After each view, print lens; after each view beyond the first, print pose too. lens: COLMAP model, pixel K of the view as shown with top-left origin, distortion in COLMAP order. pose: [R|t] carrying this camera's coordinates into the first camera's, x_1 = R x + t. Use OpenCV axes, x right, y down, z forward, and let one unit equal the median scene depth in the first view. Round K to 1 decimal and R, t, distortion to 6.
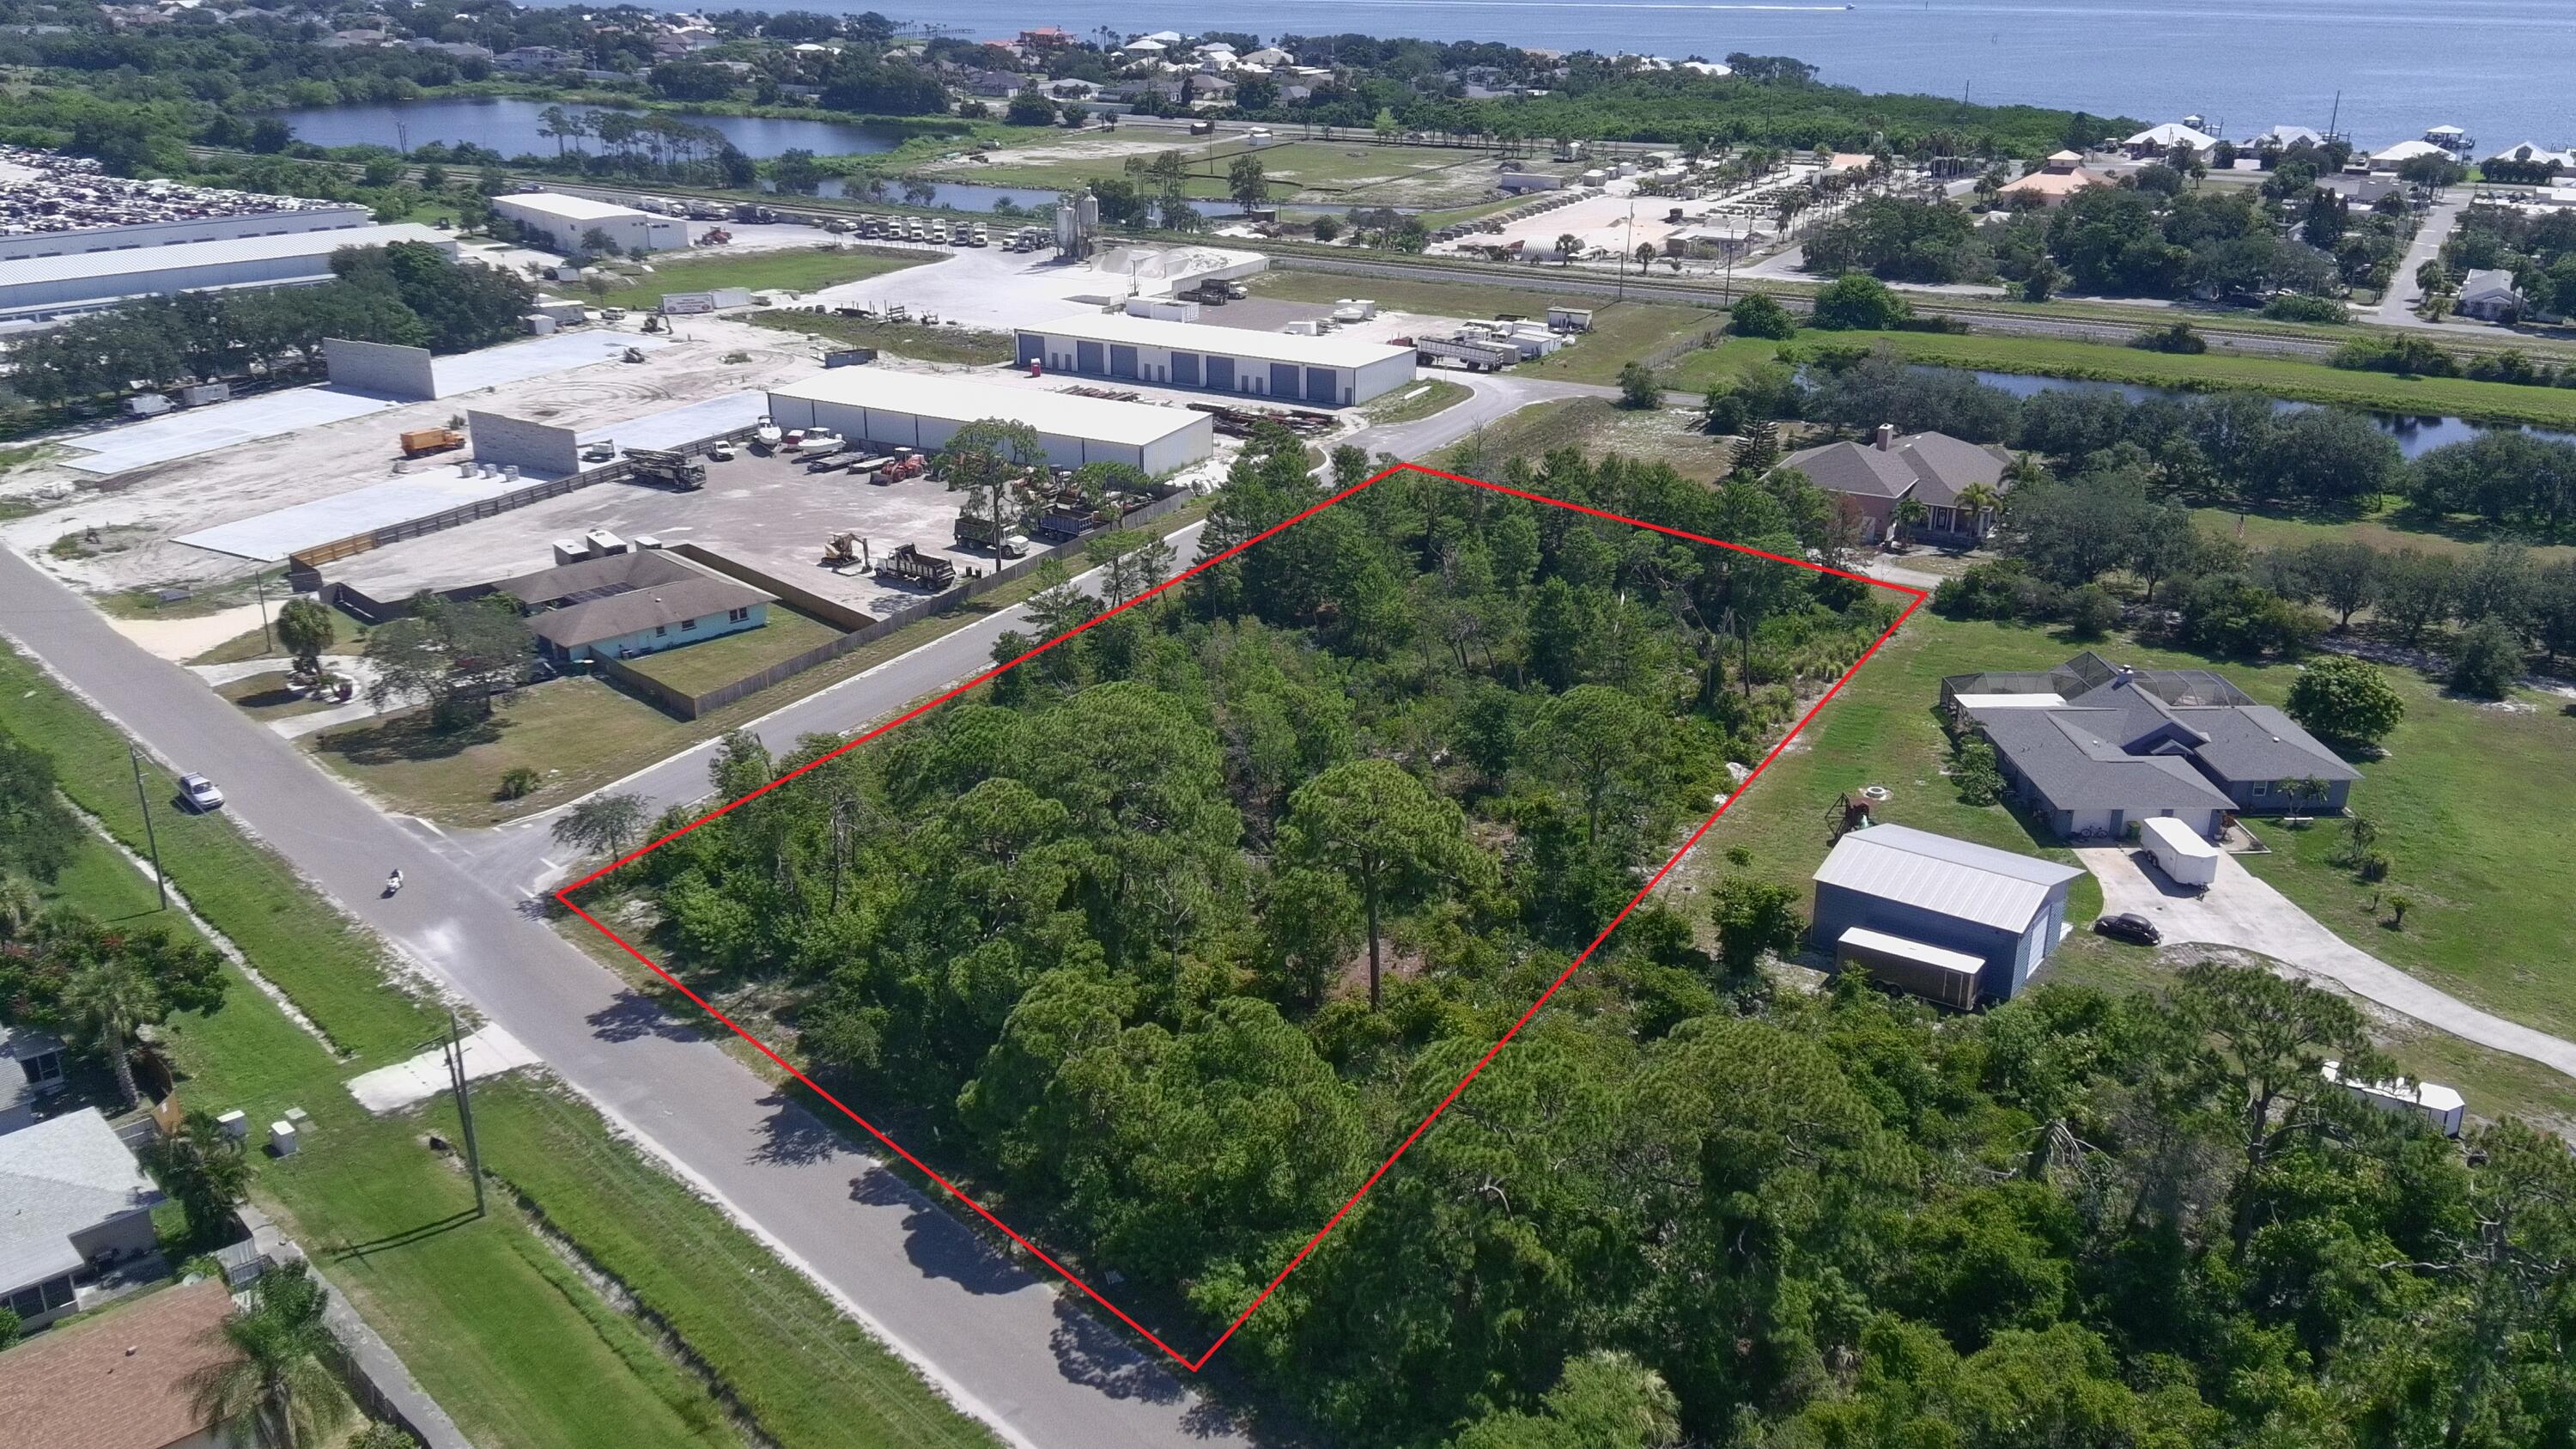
lens RADIAL K [[2125.5, 0, 1288.0], [0, 2125.5, 724.5], [0, 0, 1]] dist [0.140454, -0.219906]
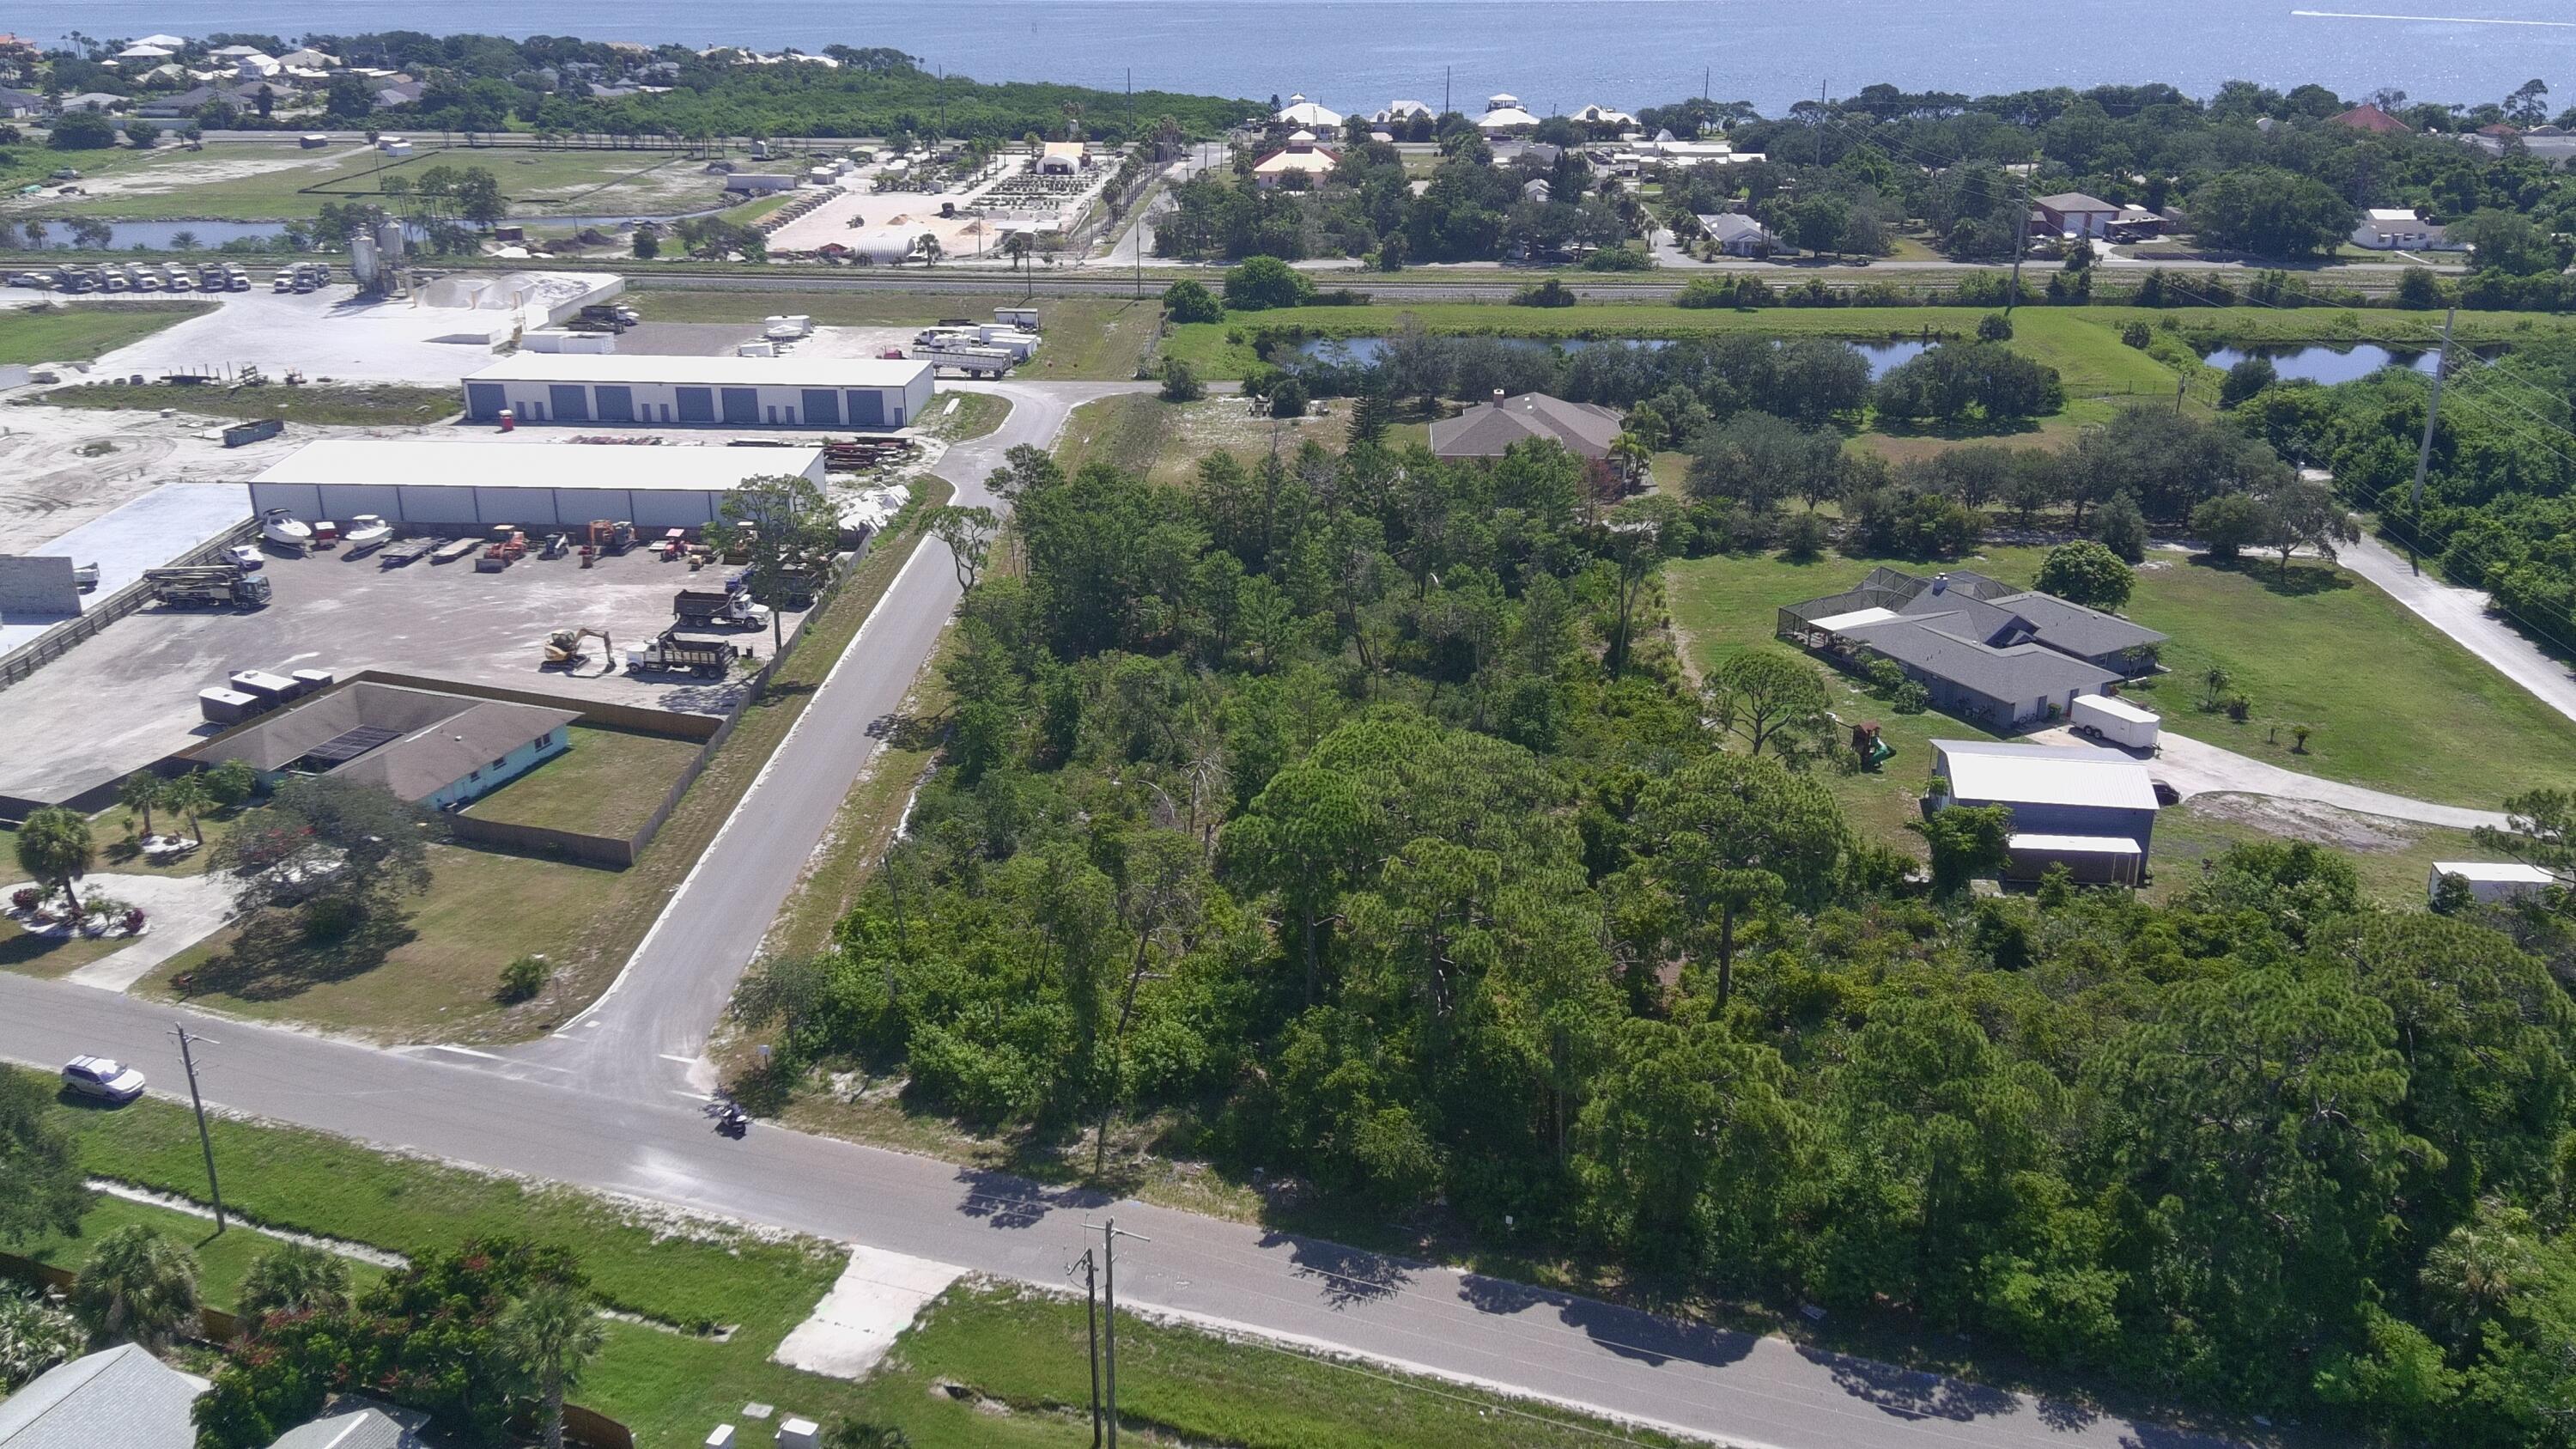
lens RADIAL K [[2125.5, 0, 1288.0], [0, 2125.5, 724.5], [0, 0, 1]] dist [0.140454, -0.219906]
pose [[0.892401, -0.164937, 0.420020, -0.214088], [0.163154, 0.985771, 0.040453, -0.026822], [-0.420715, 0.032428, 0.906613, 0.066632]]
